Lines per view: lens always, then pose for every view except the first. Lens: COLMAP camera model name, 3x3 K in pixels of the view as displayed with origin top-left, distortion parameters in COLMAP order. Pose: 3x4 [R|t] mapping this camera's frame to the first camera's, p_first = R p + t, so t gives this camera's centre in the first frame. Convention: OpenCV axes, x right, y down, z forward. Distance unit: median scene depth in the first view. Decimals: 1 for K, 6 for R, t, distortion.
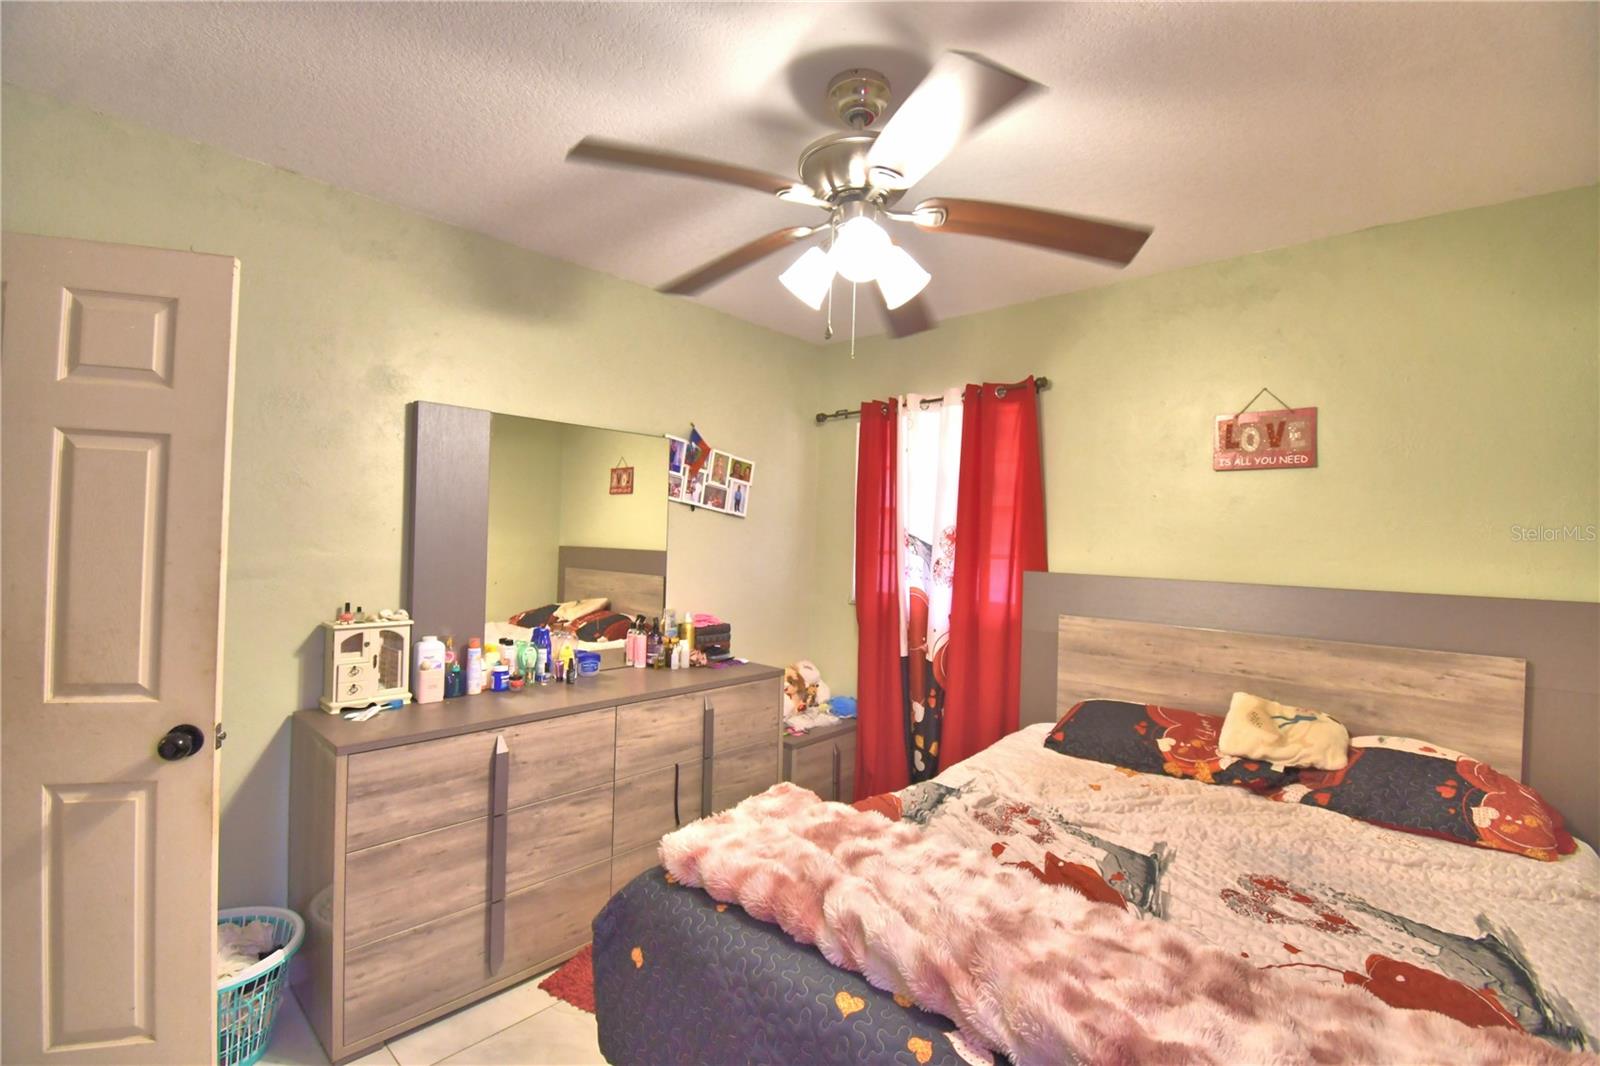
lens RADIAL K [[706.4, 0, 795.7], [0, 706.4, 535.0], [0, 0, 1]] dist [0.018727, -0.025567]
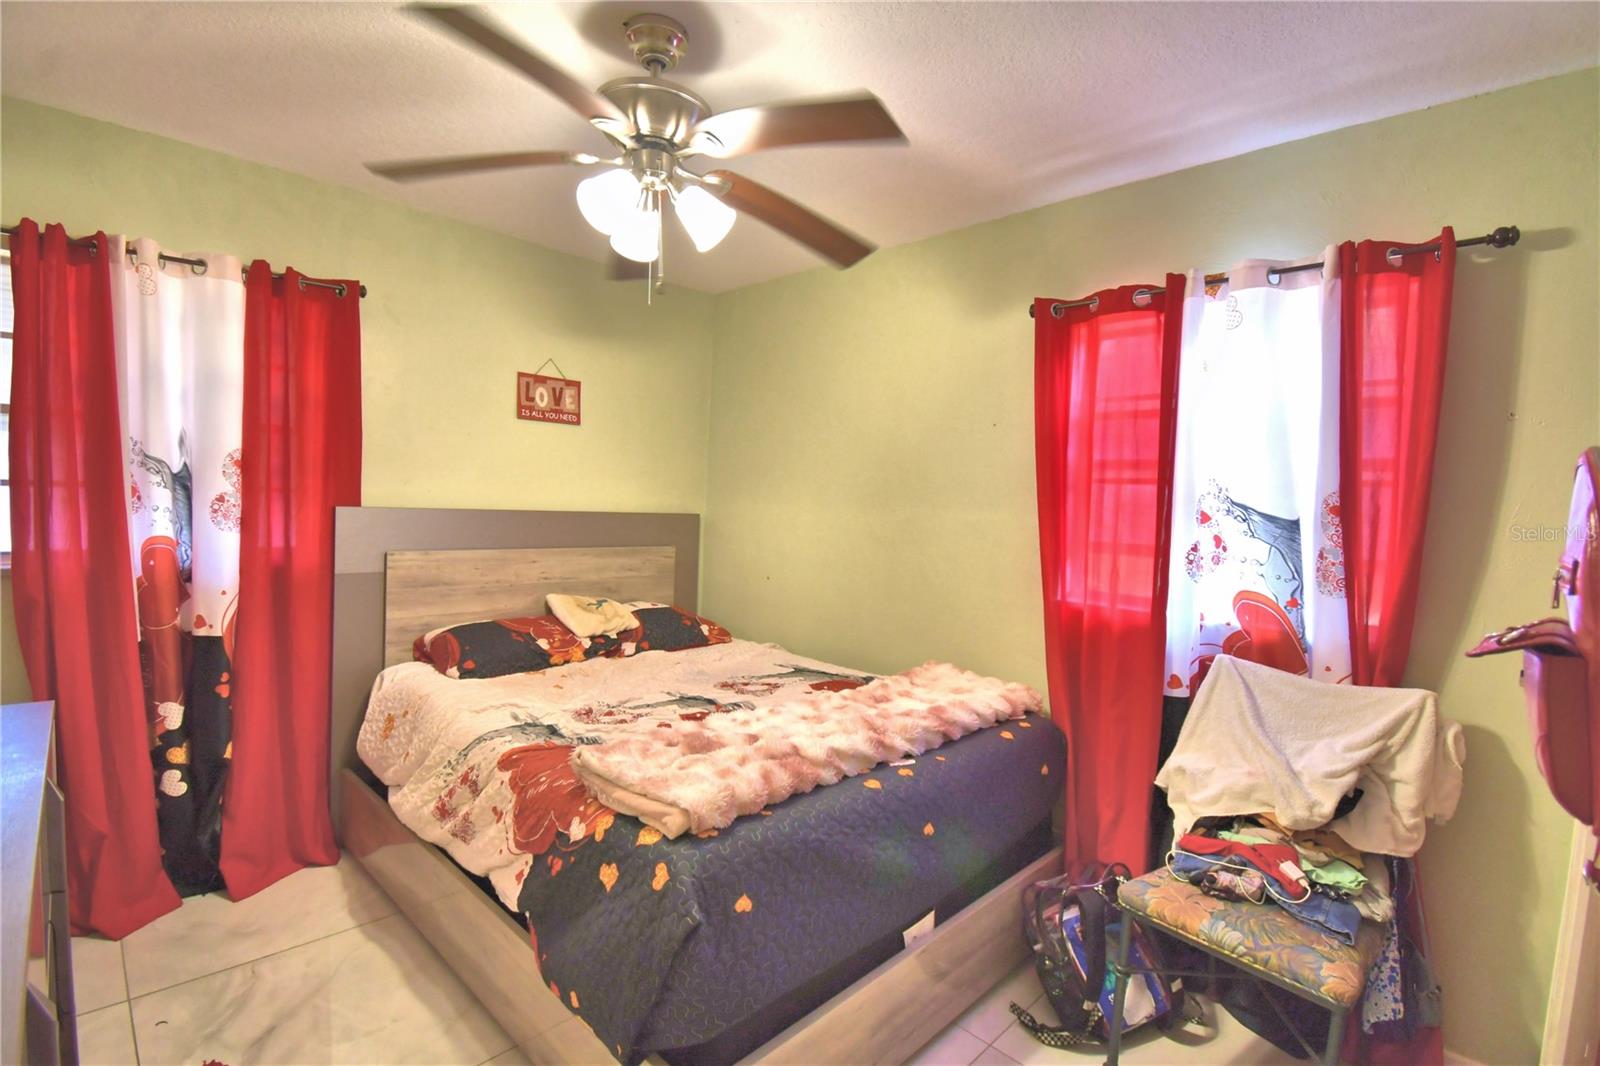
lens RADIAL K [[706.4, 0, 795.7], [0, 706.4, 535.0], [0, 0, 1]] dist [0.018727, -0.025567]
pose [[0.043939, -0.070309, 0.996557, -0.596273], [-0.037297, 0.996710, 0.071965, 0.002947], [-0.998338, -0.040331, 0.041172, 0.466014]]
